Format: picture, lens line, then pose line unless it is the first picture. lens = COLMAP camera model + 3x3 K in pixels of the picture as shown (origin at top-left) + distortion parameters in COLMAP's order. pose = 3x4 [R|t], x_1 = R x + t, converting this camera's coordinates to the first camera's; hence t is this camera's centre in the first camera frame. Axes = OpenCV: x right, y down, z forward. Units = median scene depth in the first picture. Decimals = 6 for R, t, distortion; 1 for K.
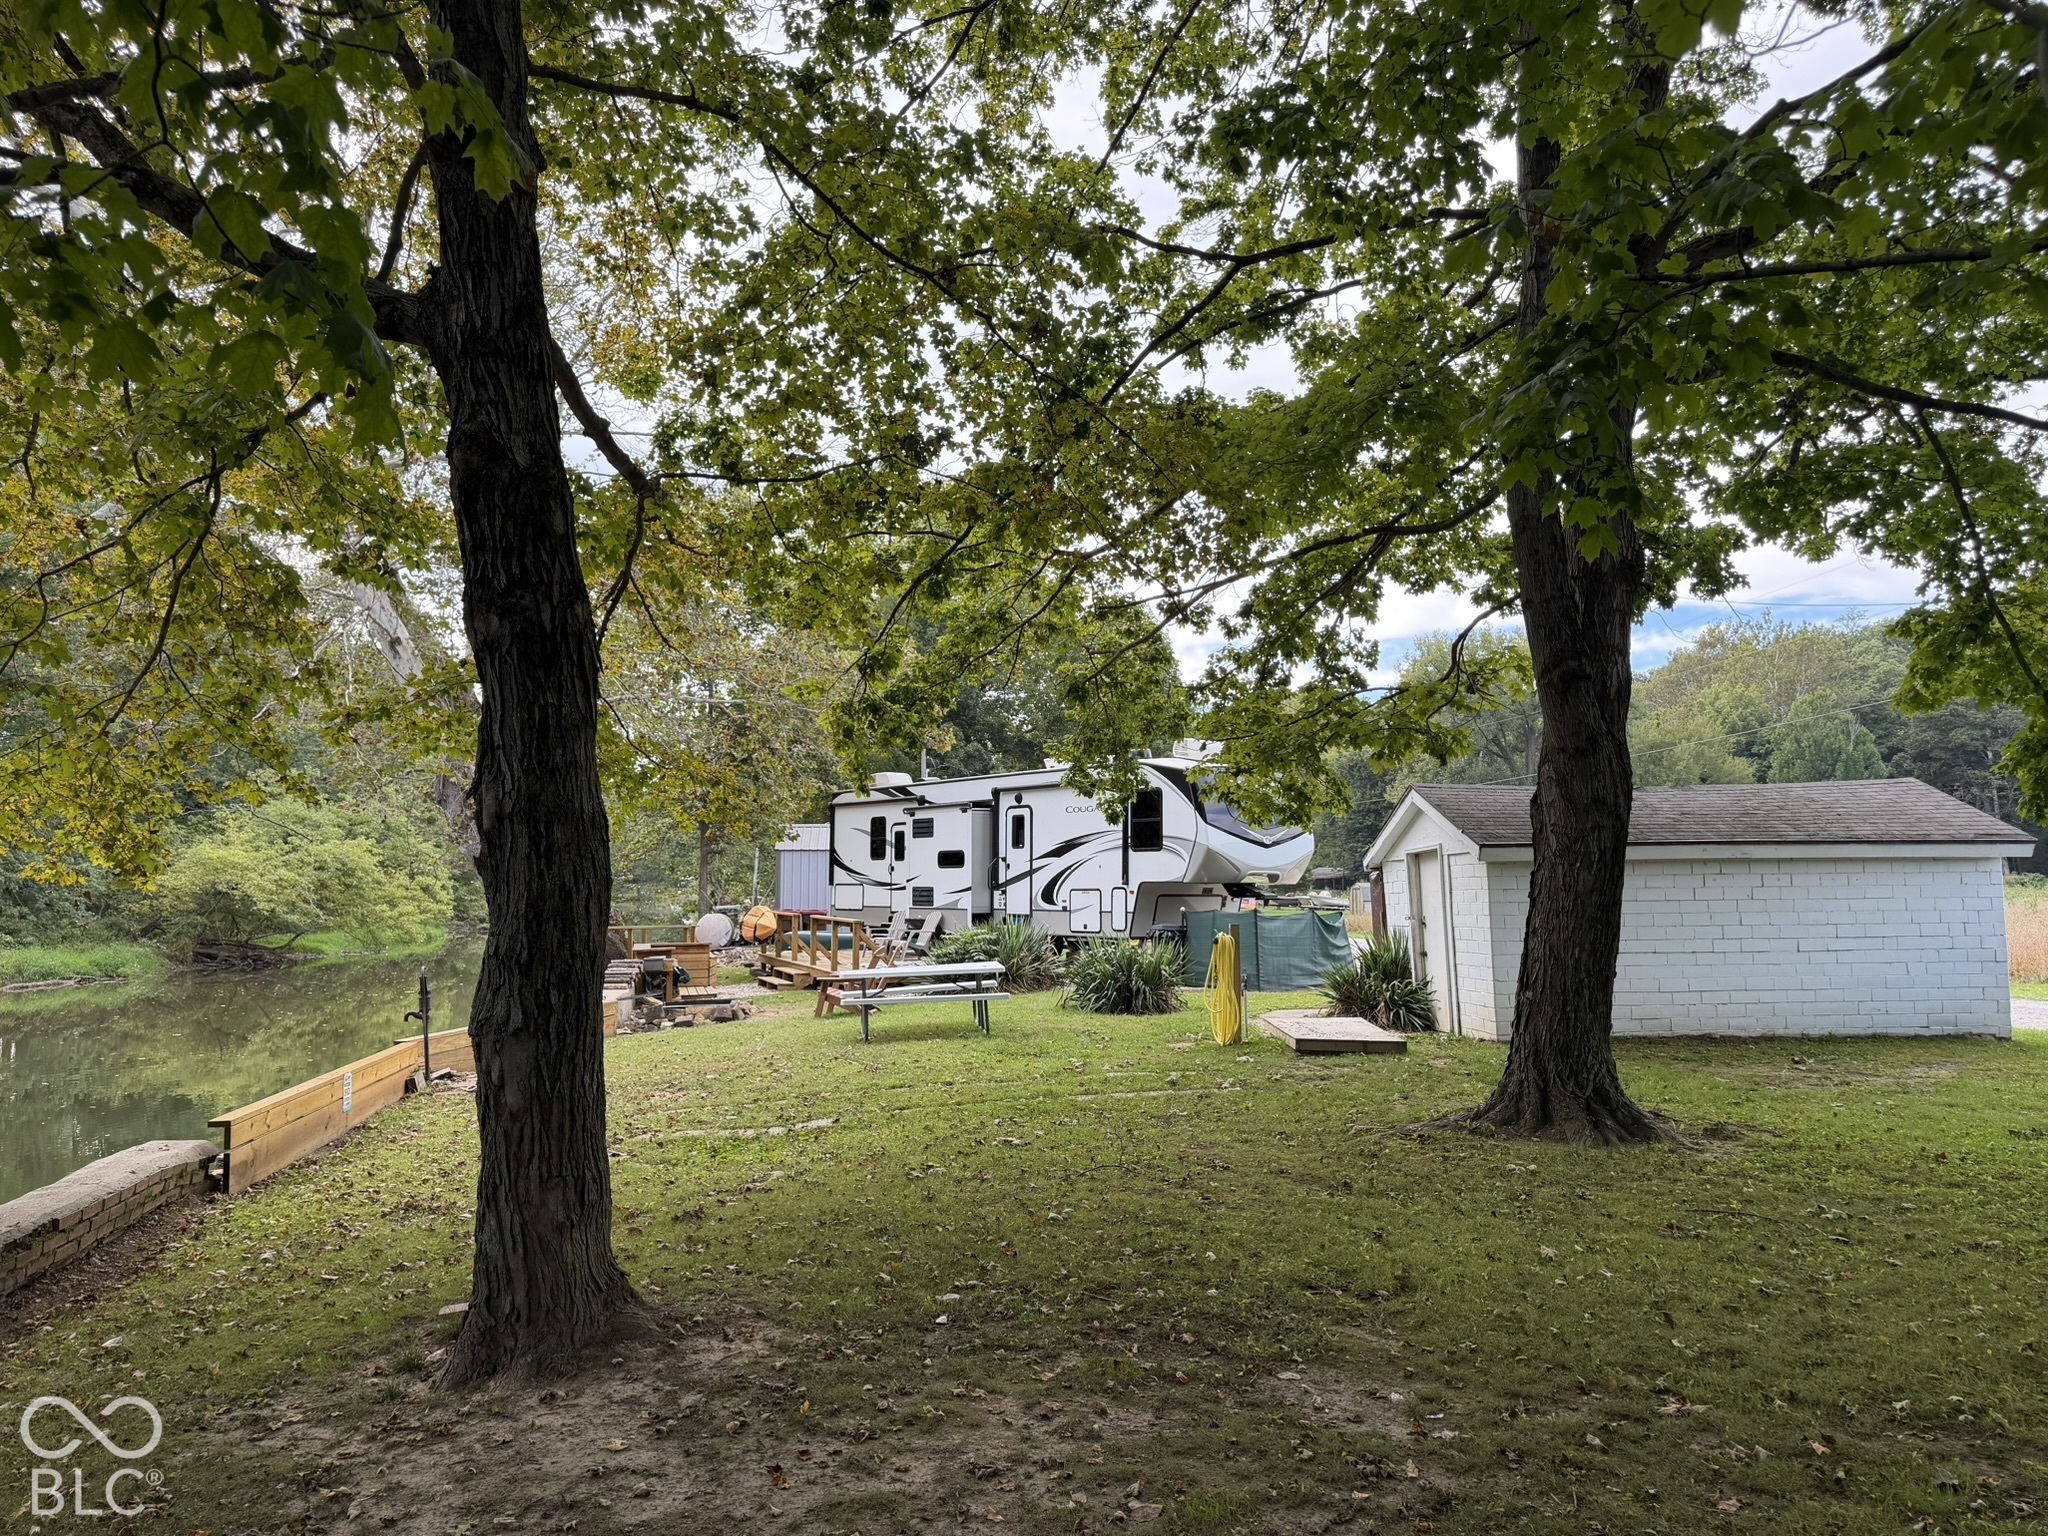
lens RADIAL K [[1429.9, 0, 1038.7], [0, 1429.9, 775.6], [0, 0, 1]] dist [0.125426, -0.171546]
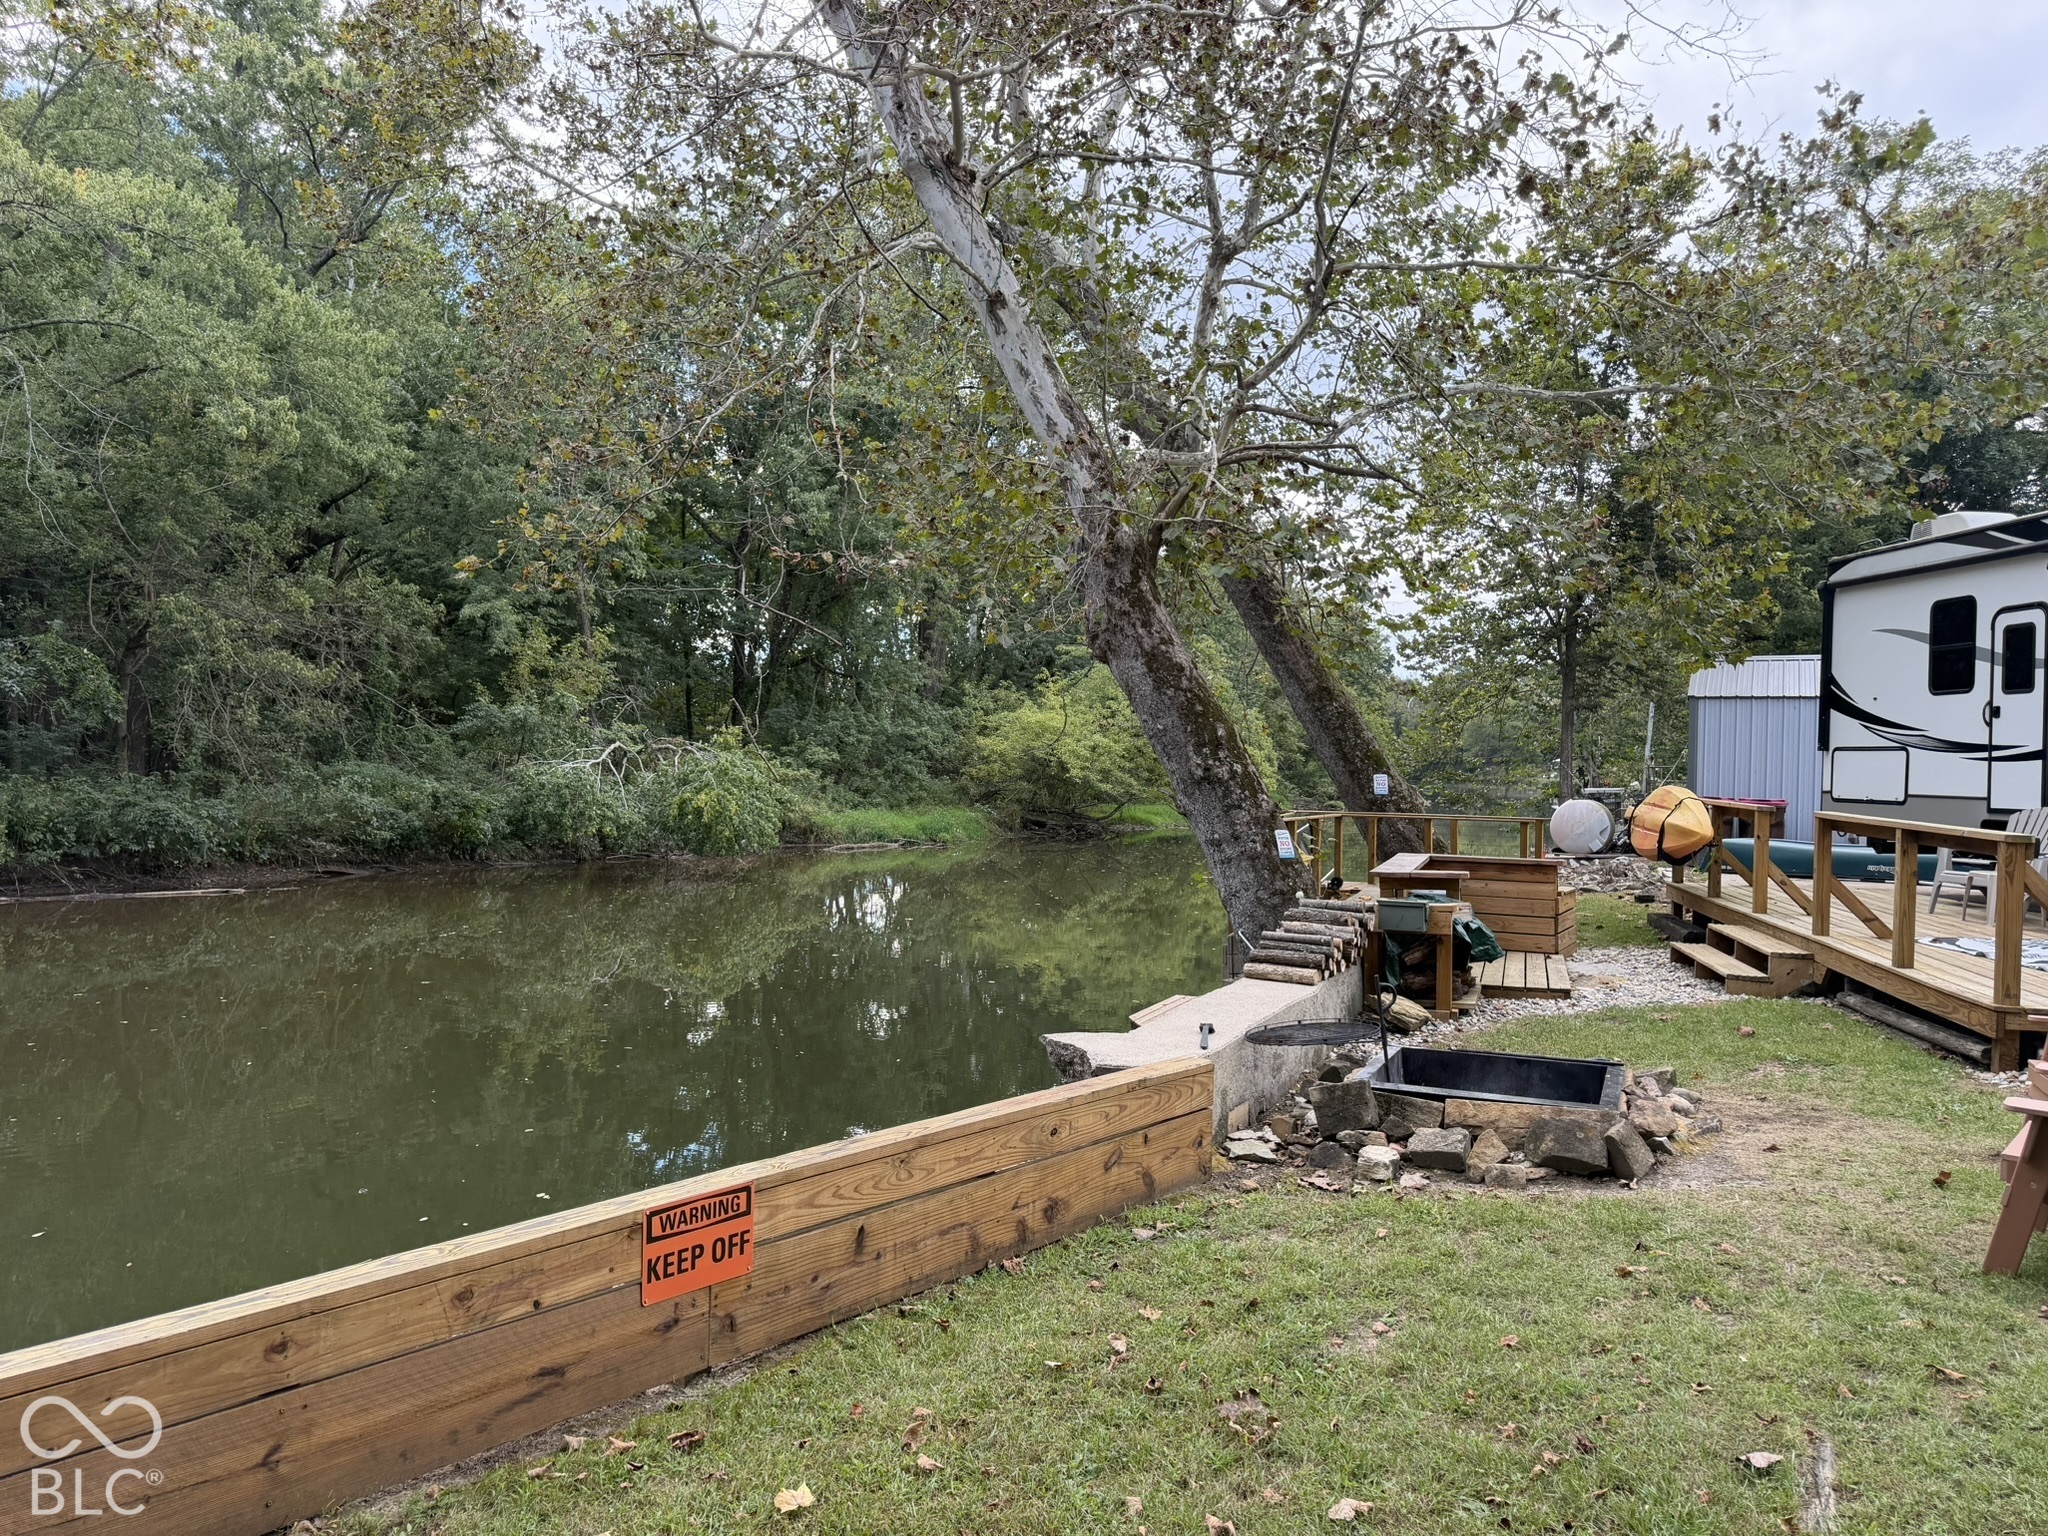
lens RADIAL K [[1429.9, 0, 1038.7], [0, 1429.9, 775.6], [0, 0, 1]] dist [0.125426, -0.171546]
pose [[0.833018, 0.023566, -0.552744, -0.108751], [0.021281, 0.996988, 0.074578, 0.049682], [0.552837, -0.073887, 0.830007, 0.514773]]
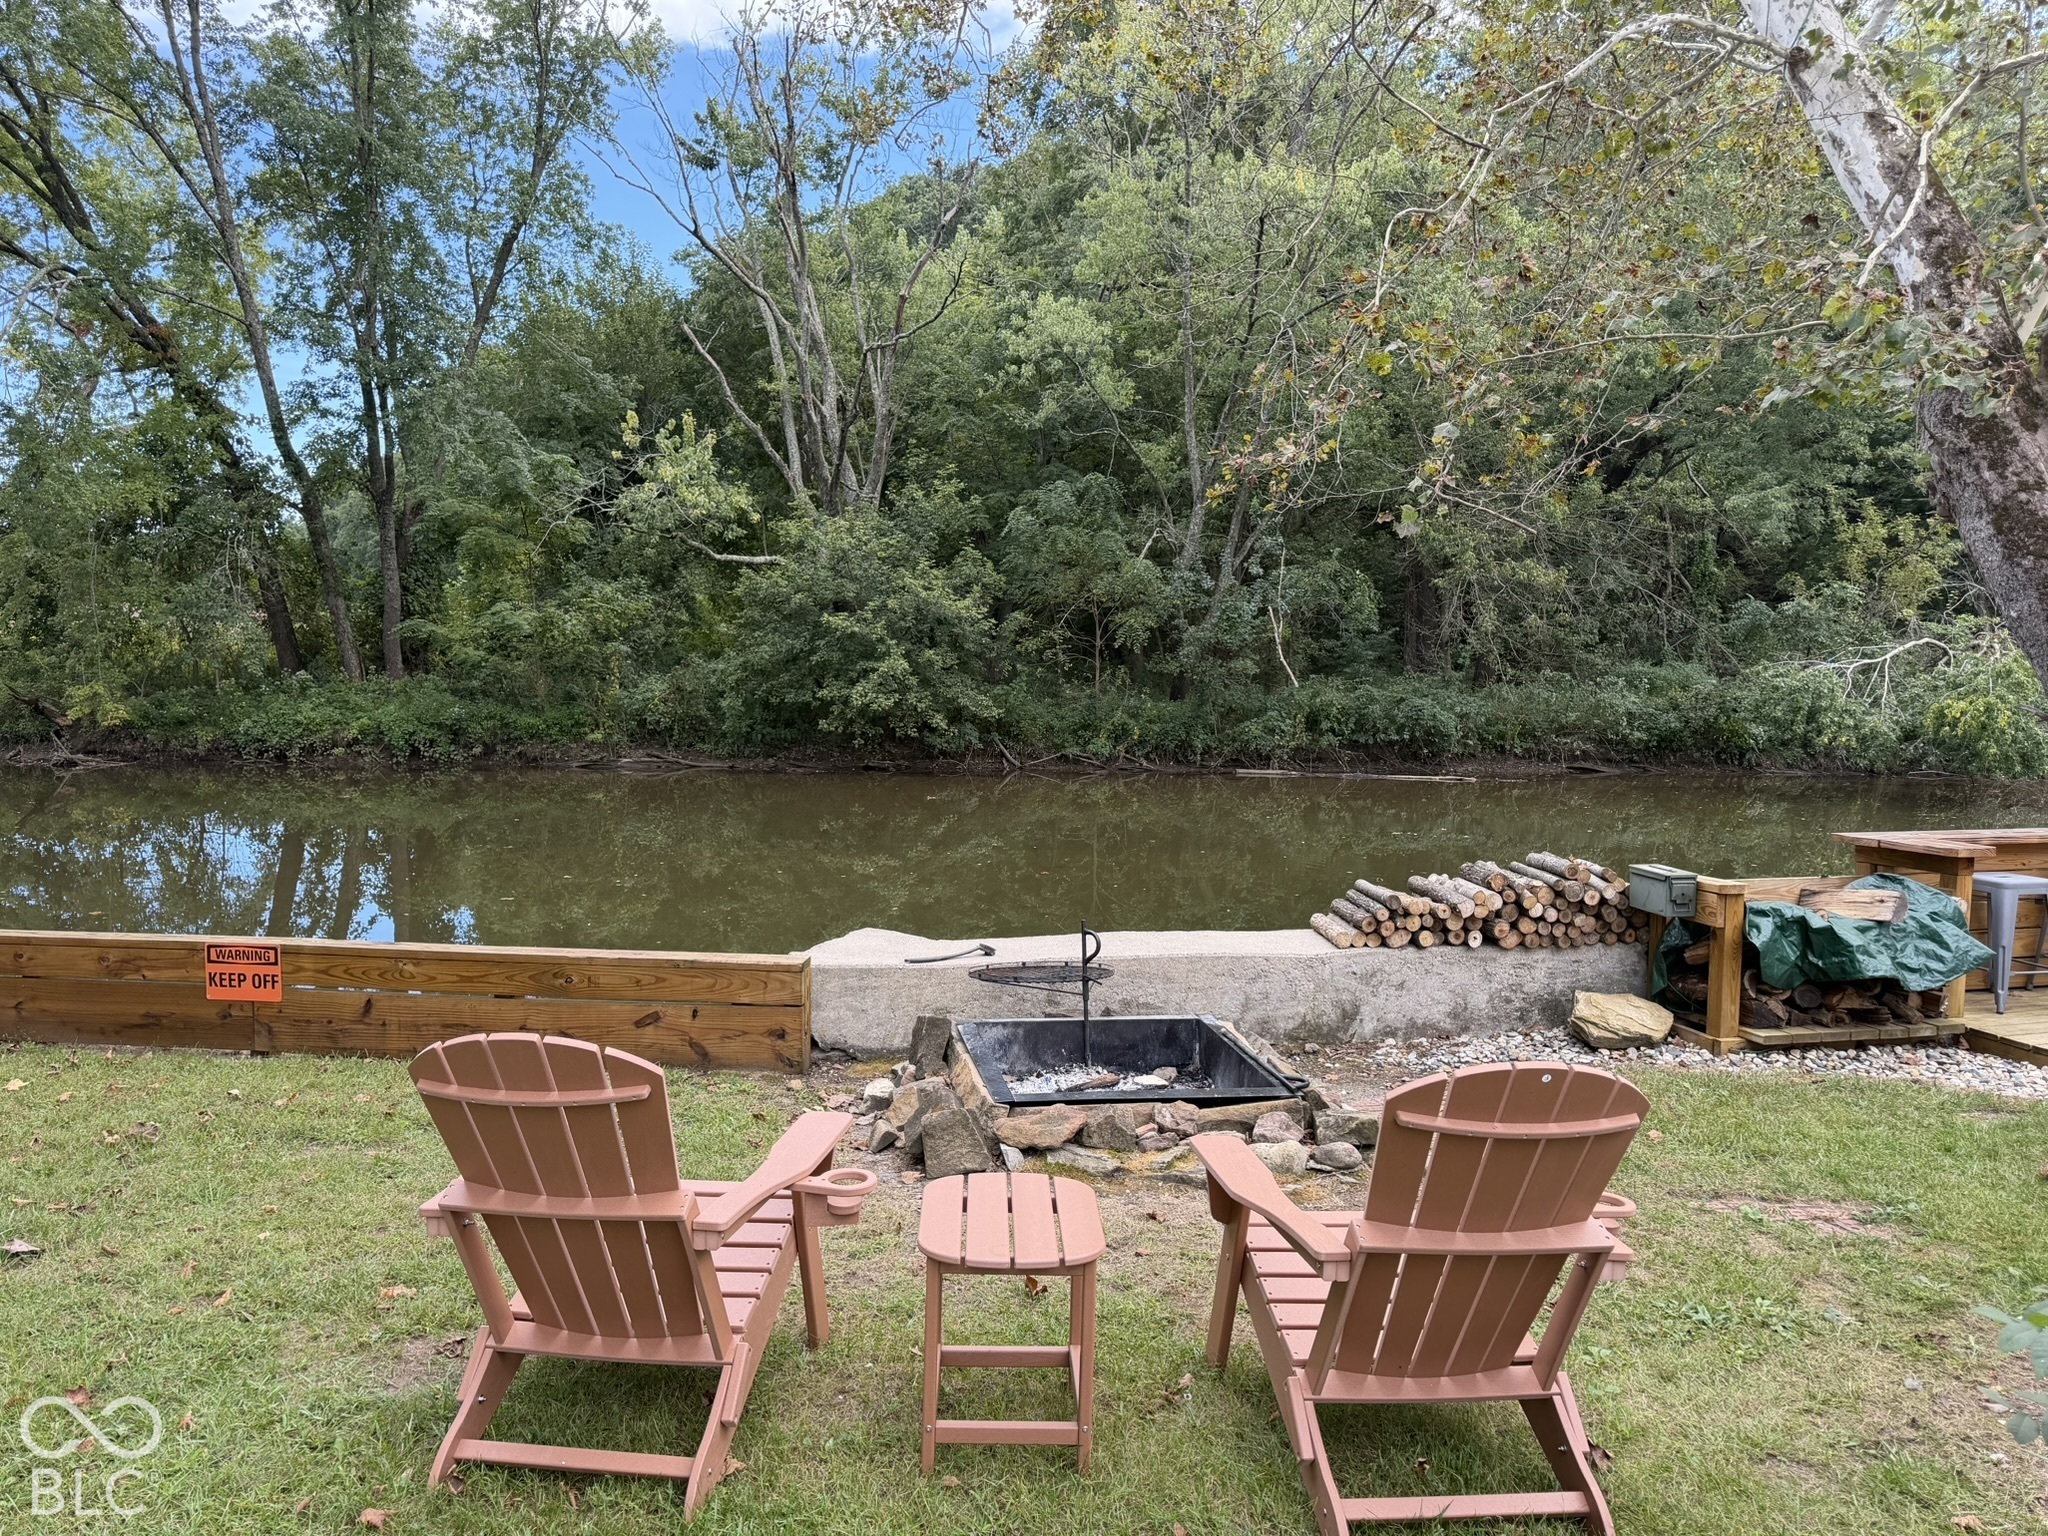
lens RADIAL K [[1429.9, 0, 1038.7], [0, 1429.9, 775.6], [0, 0, 1]] dist [0.125426, -0.171546]
pose [[-0.003813, 0.095866, -0.995387, 0.013957], [0.066353, 0.993225, 0.095403, 0.061947], [0.997789, -0.065683, -0.010148, 0.749336]]
